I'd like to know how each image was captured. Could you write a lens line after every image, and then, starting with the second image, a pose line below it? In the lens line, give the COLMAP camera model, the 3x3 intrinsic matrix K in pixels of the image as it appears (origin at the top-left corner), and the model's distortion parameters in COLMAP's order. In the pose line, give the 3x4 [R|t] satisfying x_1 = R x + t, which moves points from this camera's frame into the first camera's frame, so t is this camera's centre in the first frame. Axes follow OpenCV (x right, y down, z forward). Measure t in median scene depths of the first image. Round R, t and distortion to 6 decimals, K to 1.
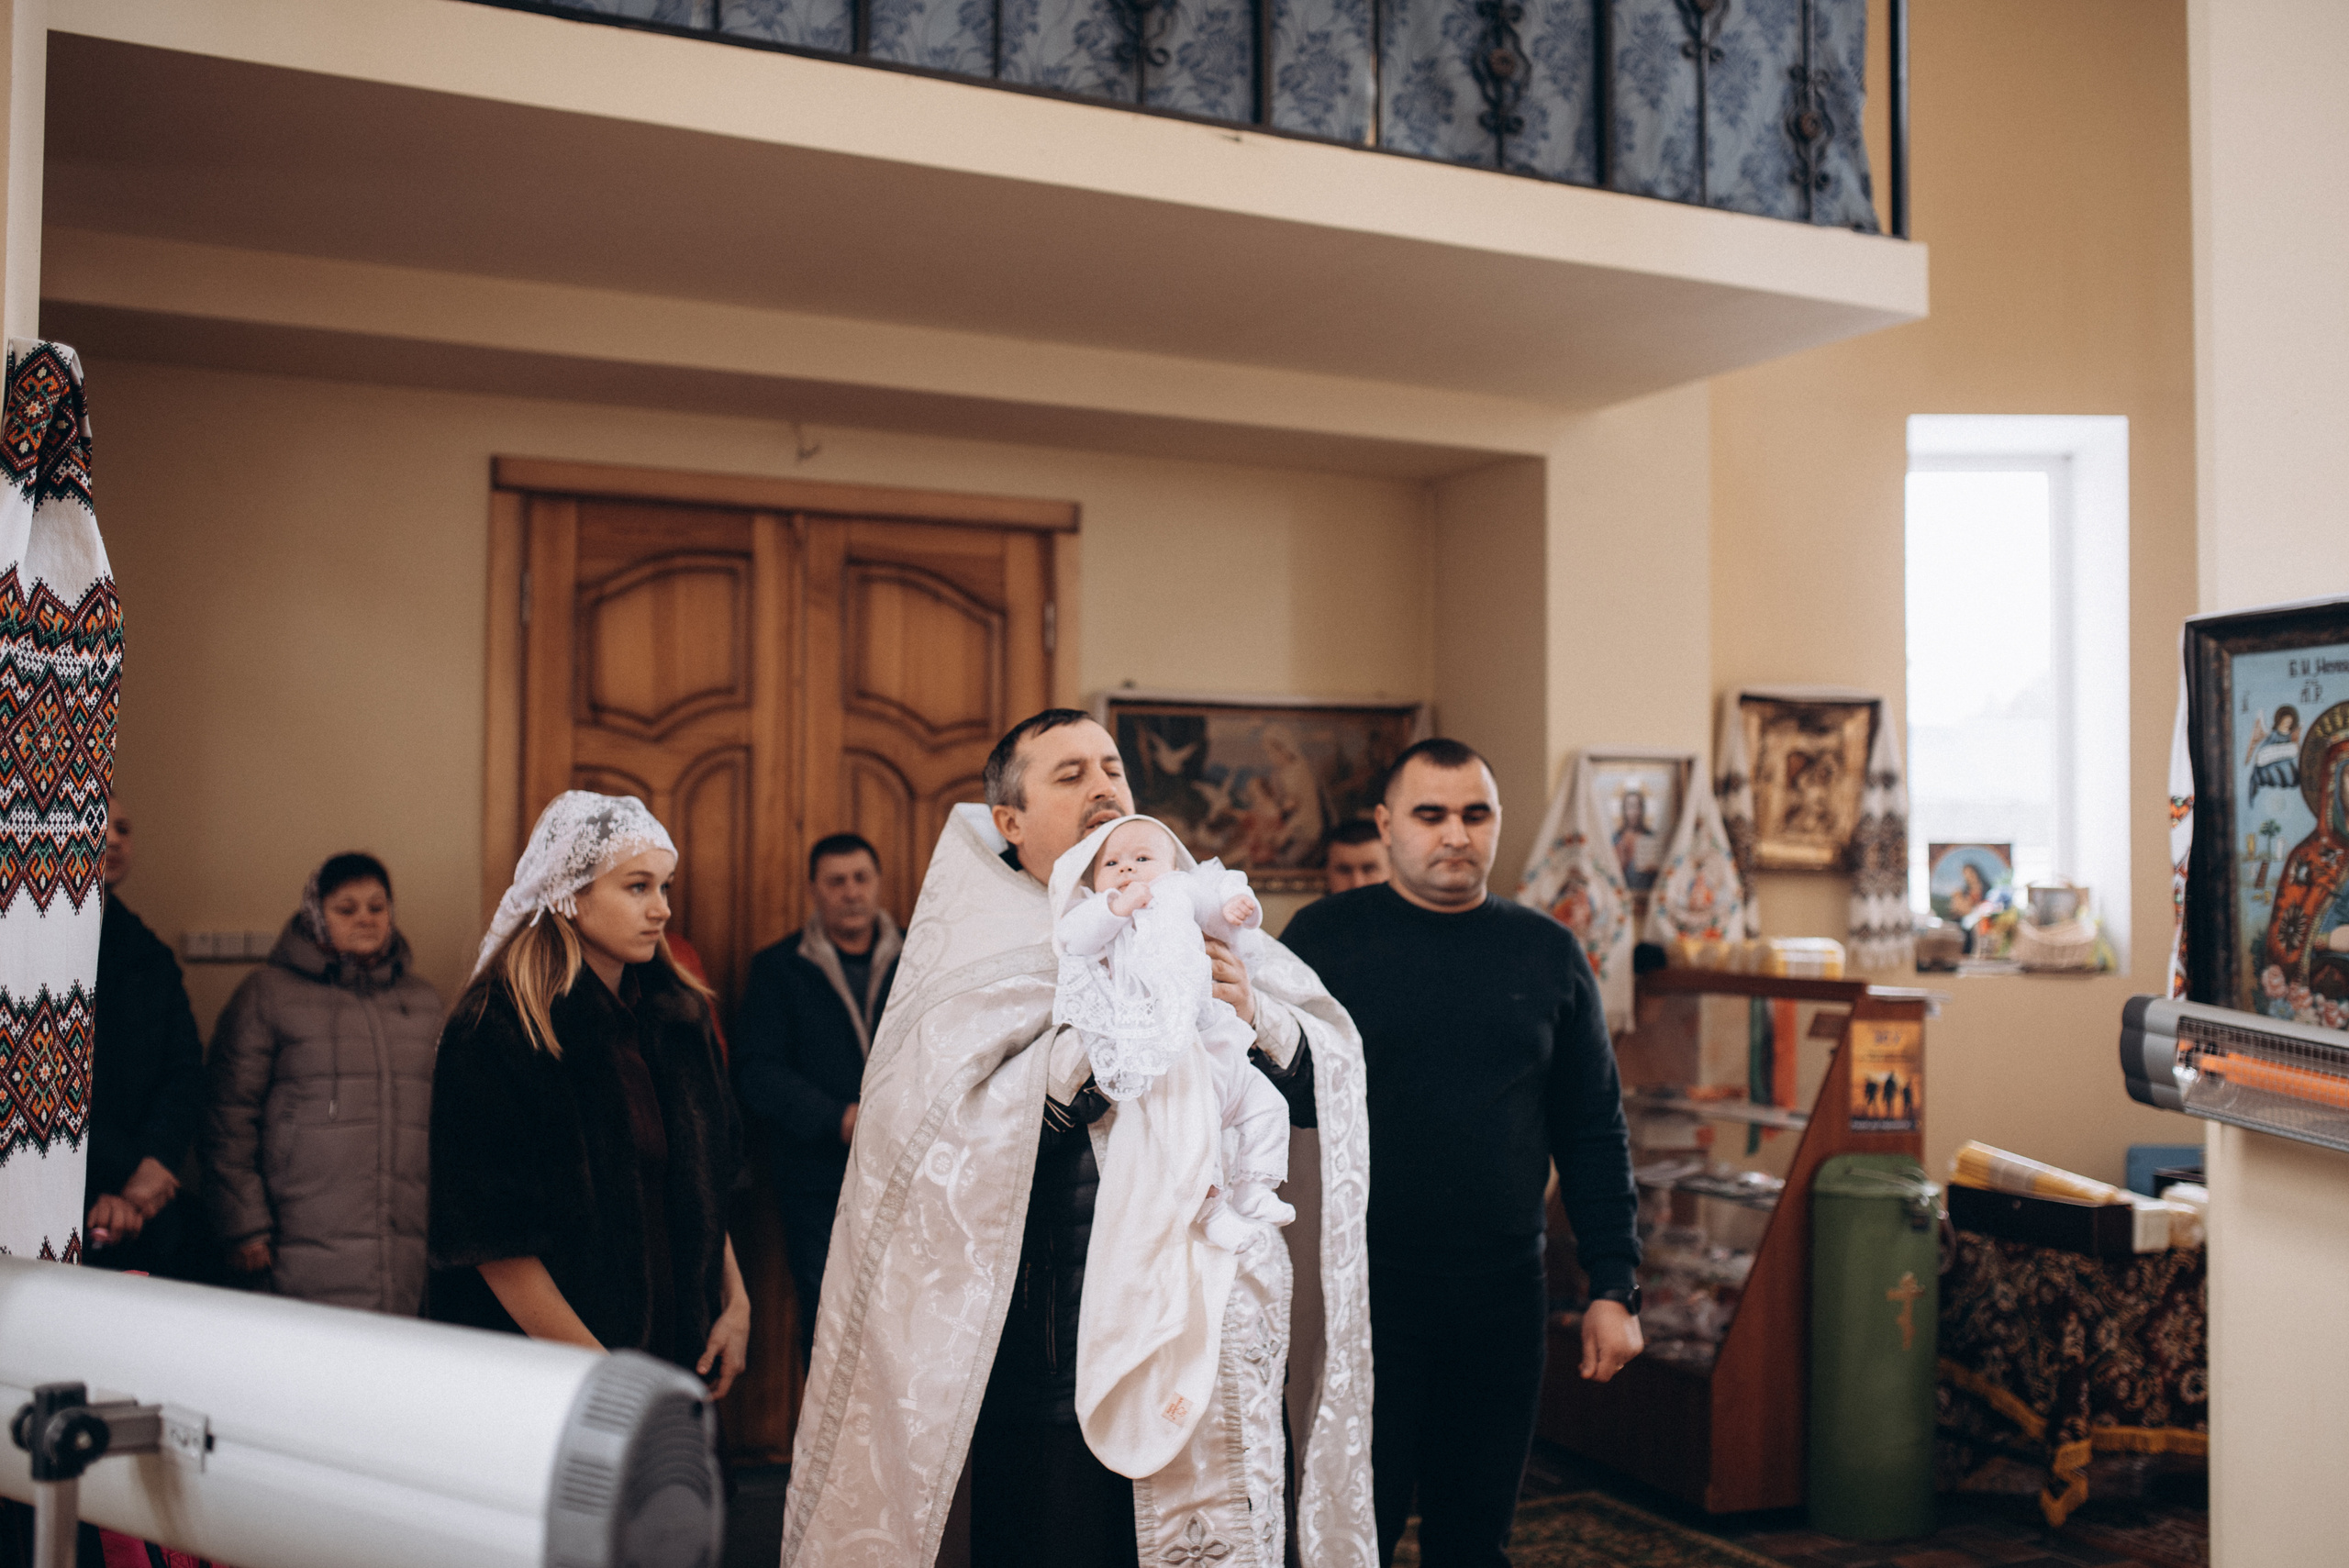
lens RADIAL K [[2391.0, 0, 1174.5], [0, 2391.0, 784.0], [0, 0, 1]] dist [-0.035974, 0.011383]
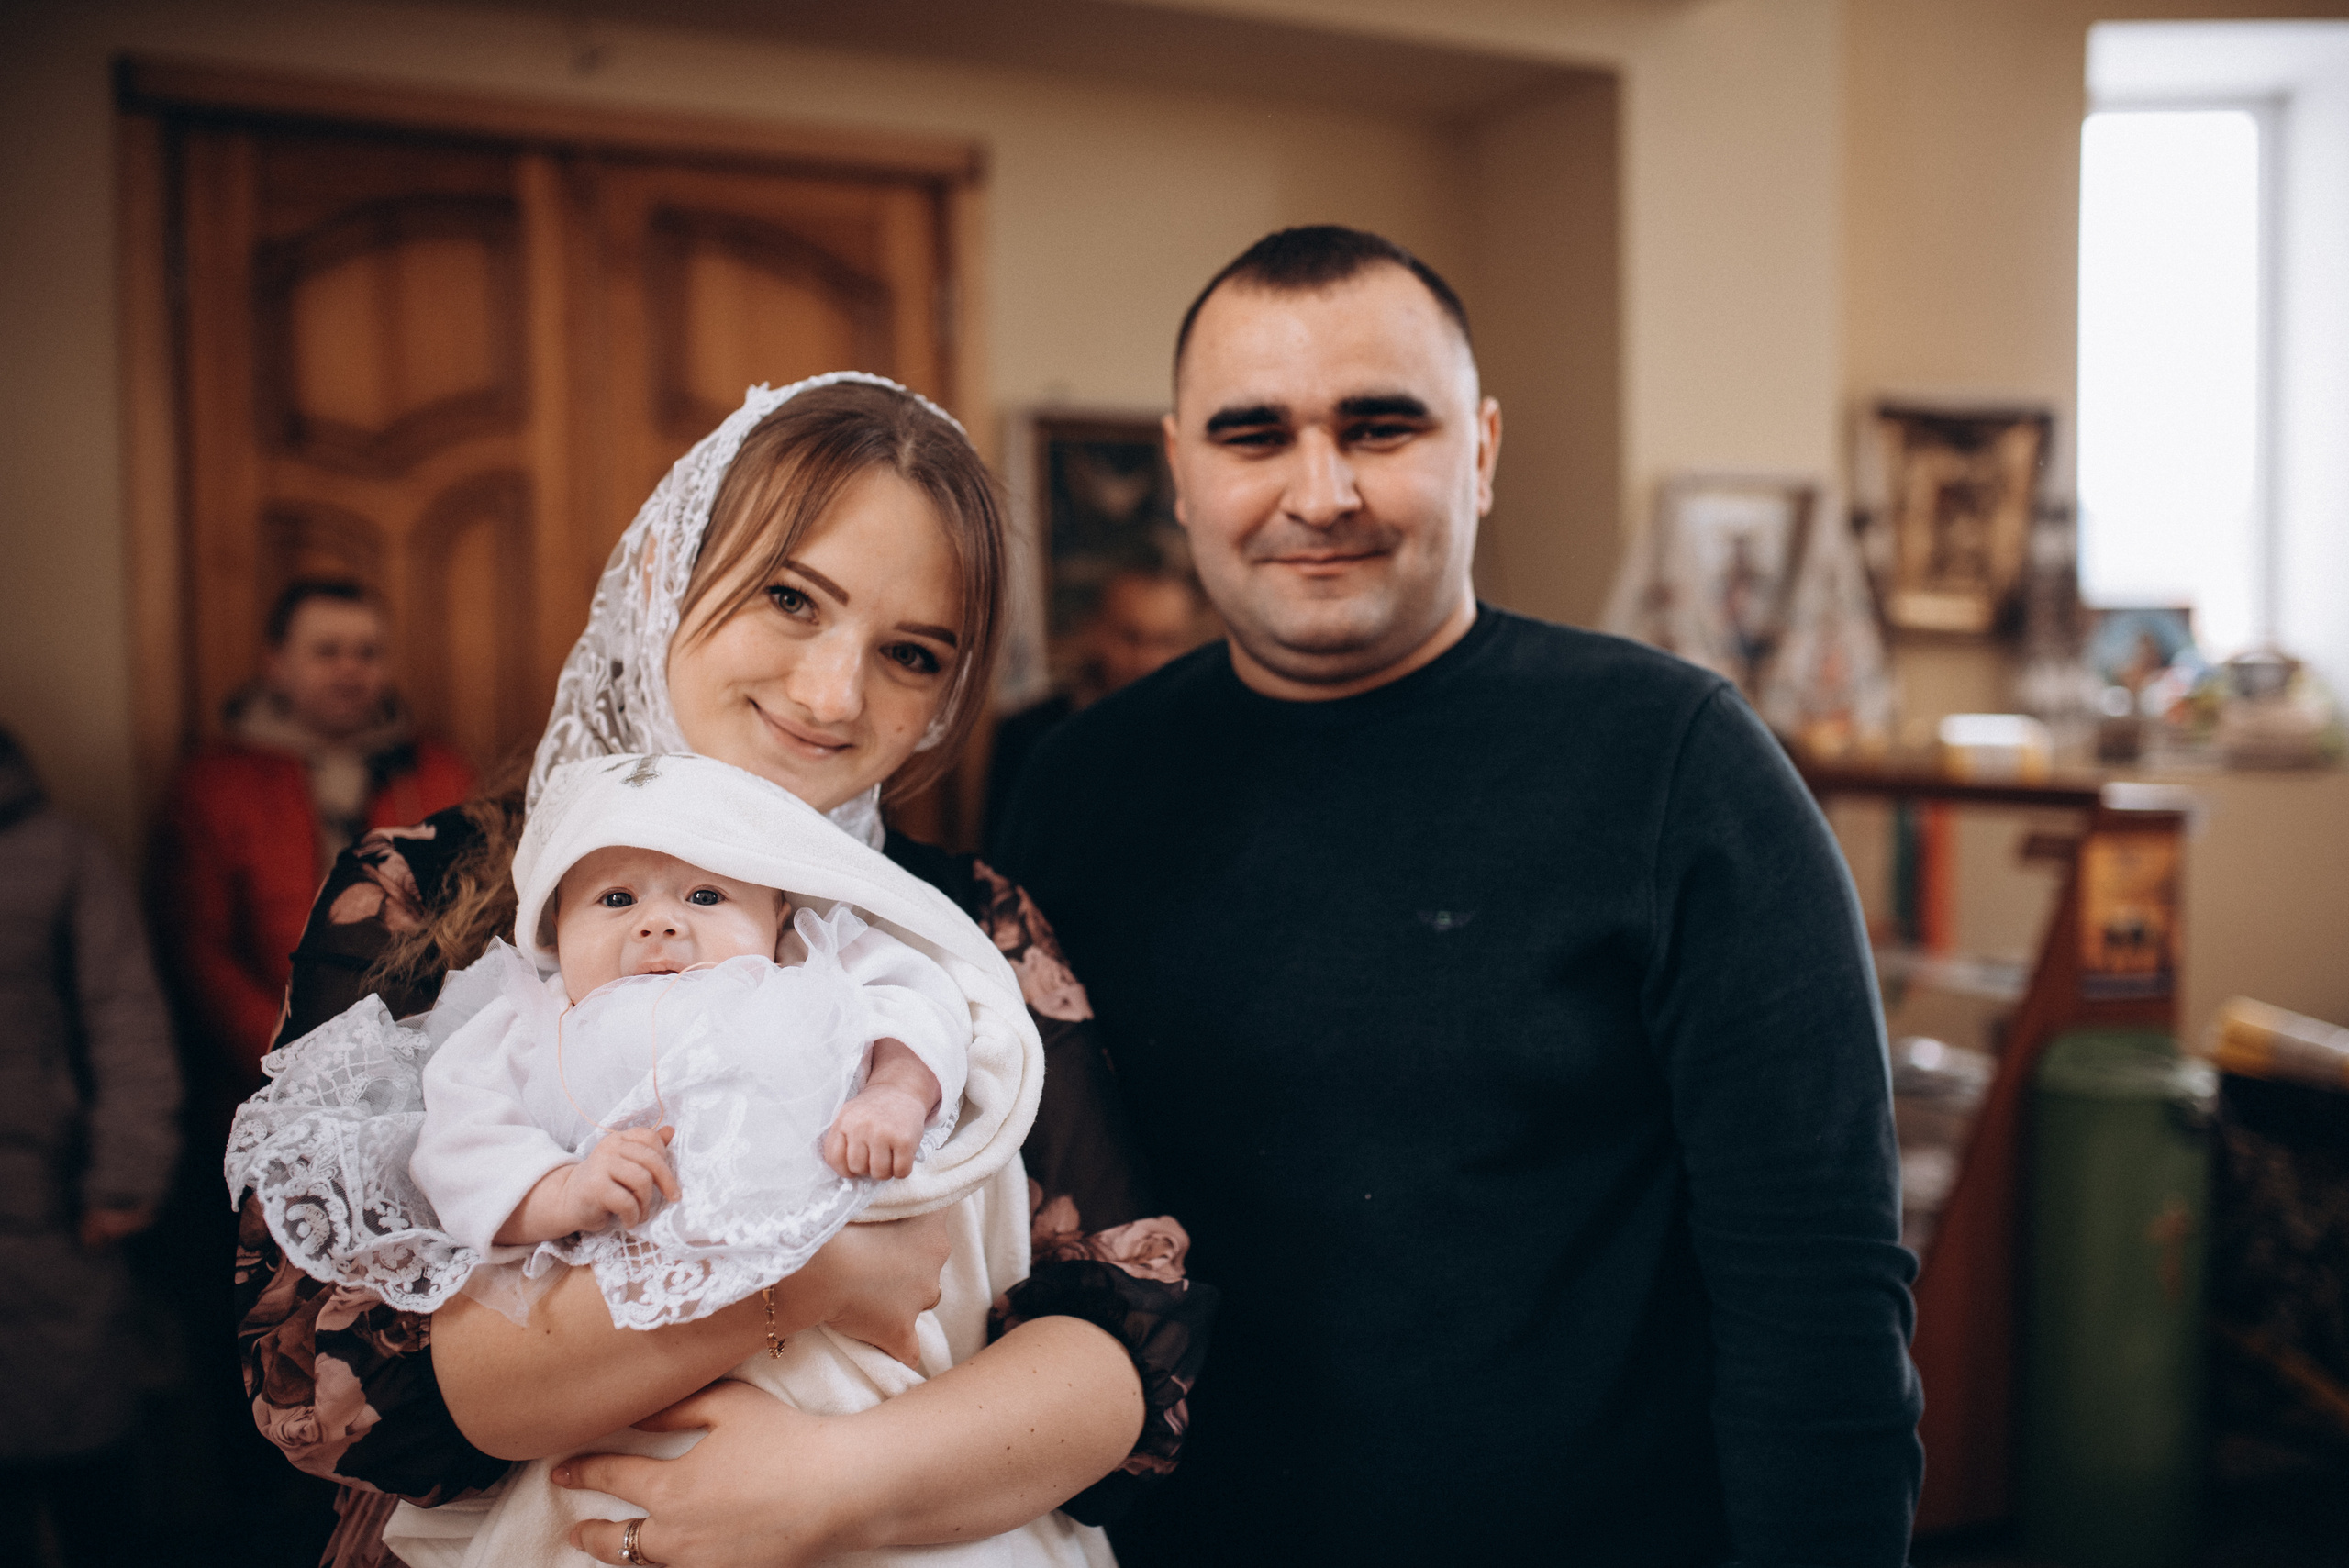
lens RADIAL K [[2327.9, 0, 1174.5], [0, 2327.9, 784.0], [0, 0, 1]] dist [-0.058226, 0.015773]
pose [[0.999834, -0.016186, 0.008351, 0.009517], [0.015406, 0.996147, 0.086335, 0.018156], [-0.009716, -0.086192, 0.996231, 0.303134]]
